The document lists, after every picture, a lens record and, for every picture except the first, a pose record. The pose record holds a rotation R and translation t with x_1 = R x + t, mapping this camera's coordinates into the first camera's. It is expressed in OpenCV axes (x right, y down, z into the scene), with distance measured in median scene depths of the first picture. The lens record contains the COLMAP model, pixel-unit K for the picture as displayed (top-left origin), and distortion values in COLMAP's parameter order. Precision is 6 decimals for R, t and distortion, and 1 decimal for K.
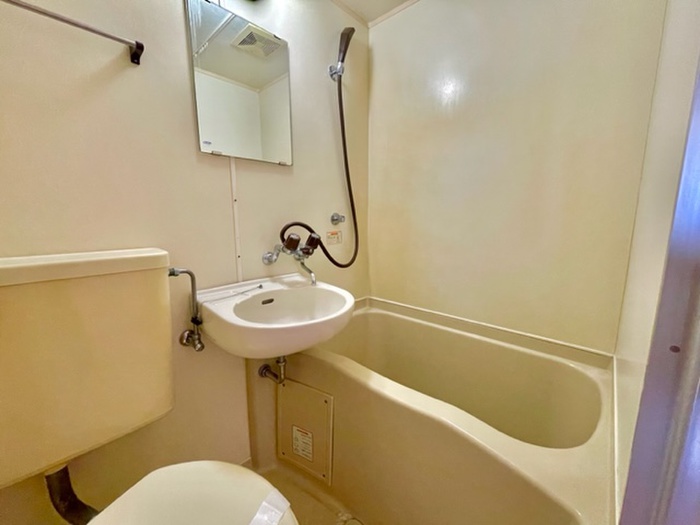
lens RADIAL K [[285.2, 0, 352.2], [0, 285.2, 261.7], [0, 0, 1]] dist [-0.000386, -0.001290]
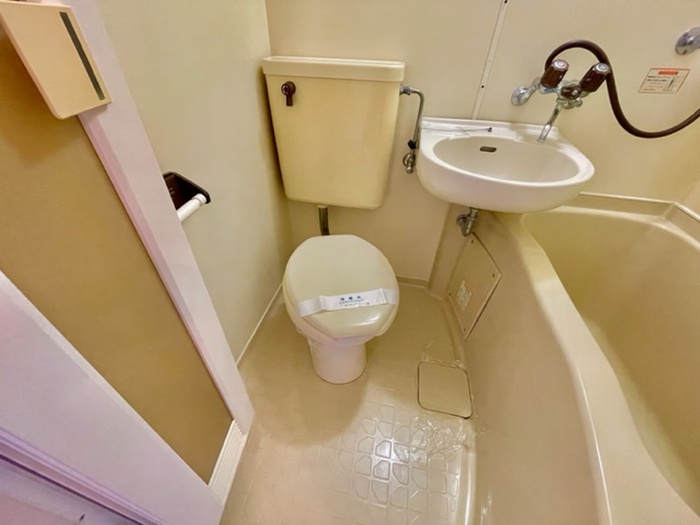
lens RADIAL K [[285.2, 0, 351.6], [0, 285.2, 261.2], [0, 0, 1]] dist [-0.000386, -0.001290]
pose [[0.517347, 0.546259, -0.658751, 0.245697], [-0.165619, 0.819128, 0.549180, 0.006918], [0.839597, -0.175015, 0.514245, 0.115257]]
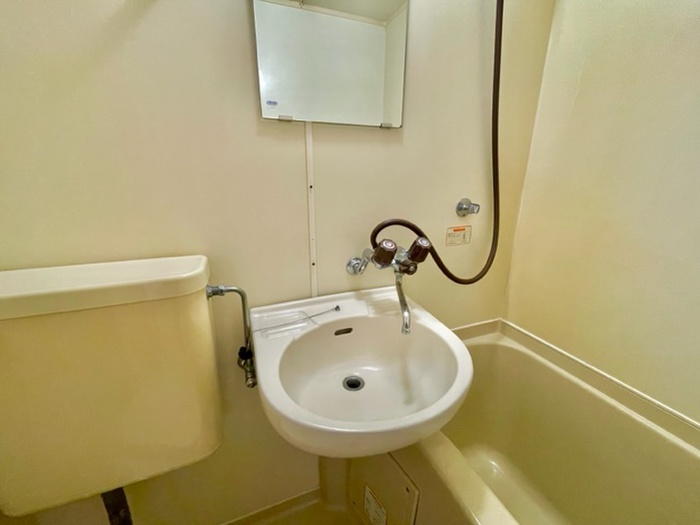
lens RADIAL K [[285.2, 0, 352.0], [0, 285.2, 259.5], [0, 0, 1]] dist [-0.000386, -0.001290]
pose [[0.900527, 0.134670, -0.413420, -0.004195], [-0.078132, 0.985468, 0.150823, -0.139264], [0.427723, -0.103519, 0.897962, 0.359668]]
